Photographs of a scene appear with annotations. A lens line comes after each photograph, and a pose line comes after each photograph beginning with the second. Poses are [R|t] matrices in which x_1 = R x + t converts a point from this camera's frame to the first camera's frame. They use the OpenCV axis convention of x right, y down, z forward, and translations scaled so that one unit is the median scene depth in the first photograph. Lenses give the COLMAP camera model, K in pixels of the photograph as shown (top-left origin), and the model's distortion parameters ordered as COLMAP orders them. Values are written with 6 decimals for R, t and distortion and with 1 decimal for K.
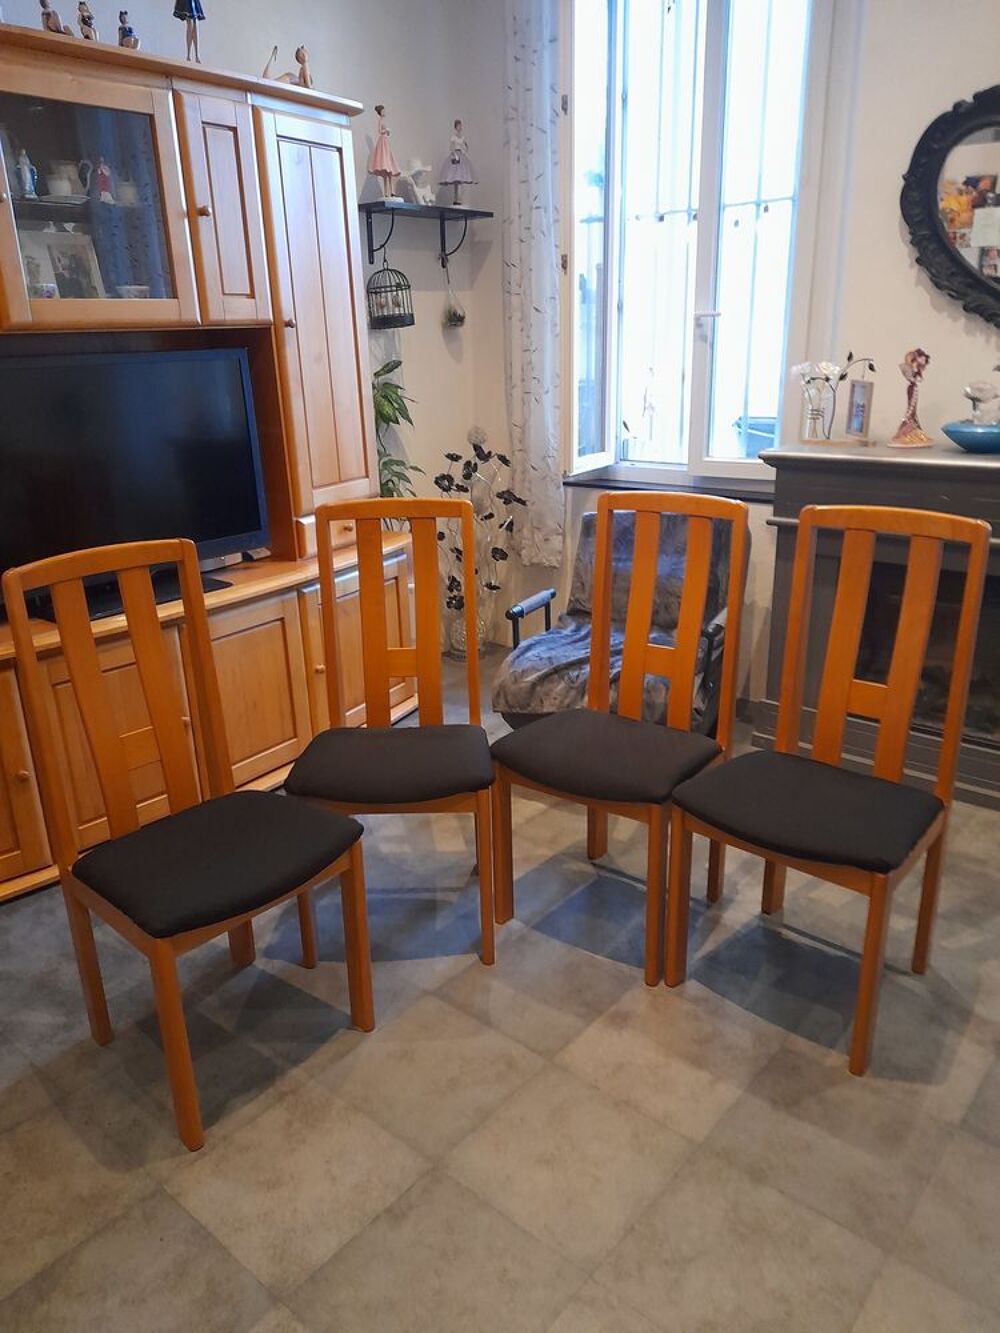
lens RADIAL K [[979.8, 0, 500.0], [0, 979.8, 666.5], [0, 0, 1]] dist [0.007971, 0.004156]
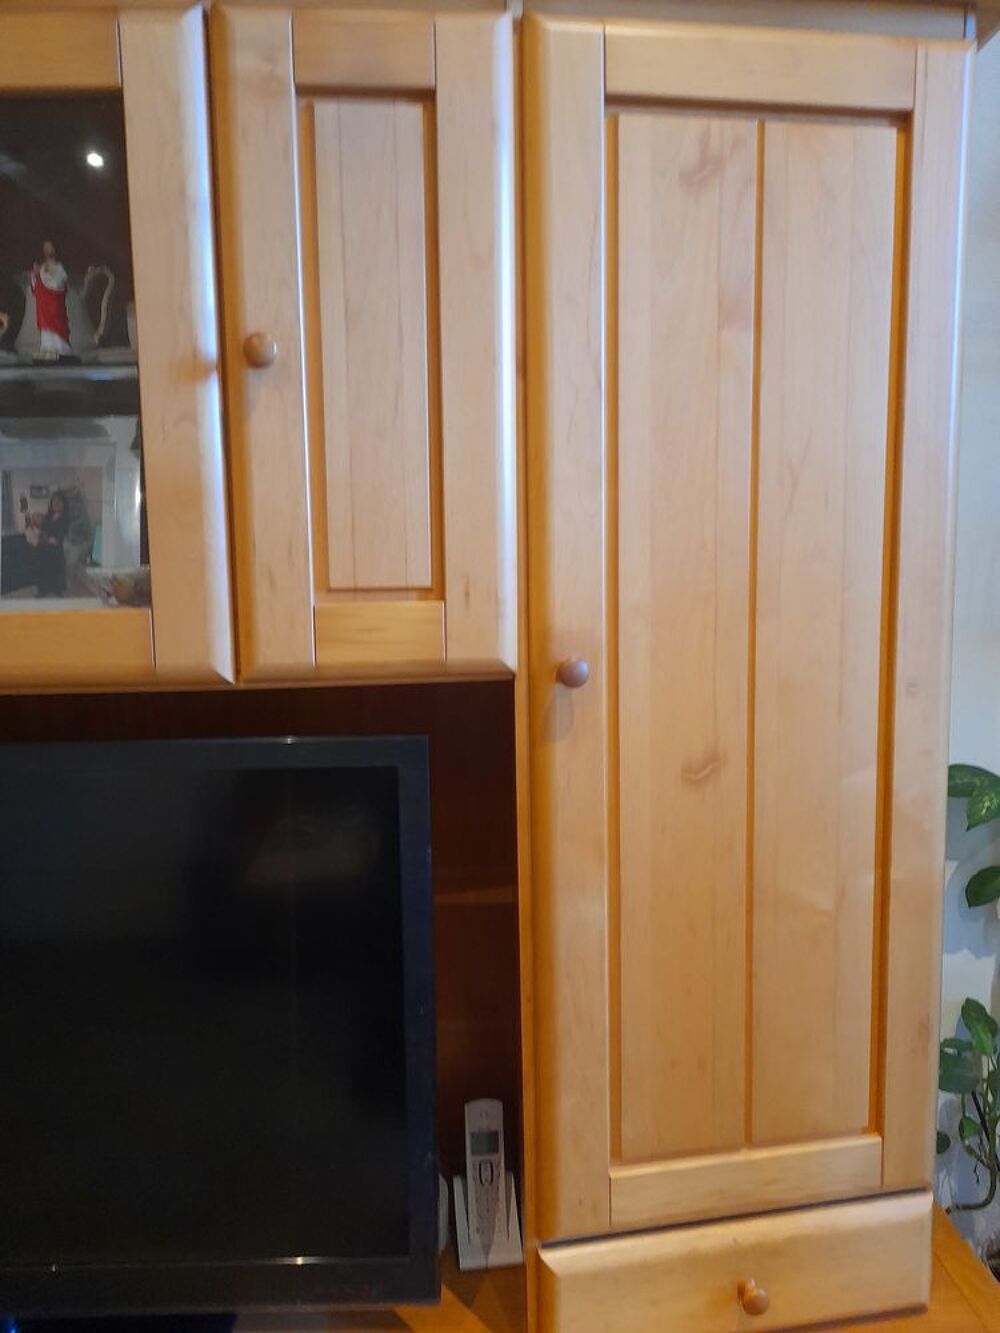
lens RADIAL K [[979.8, 0, 500.0], [0, 979.8, 666.5], [0, 0, 1]] dist [0.007971, 0.004156]
pose [[0.641797, 0.118198, -0.757711, 0.004945], [-0.251934, 0.965708, -0.062750, -0.314908], [0.724311, 0.231166, 0.649566, 0.754962]]
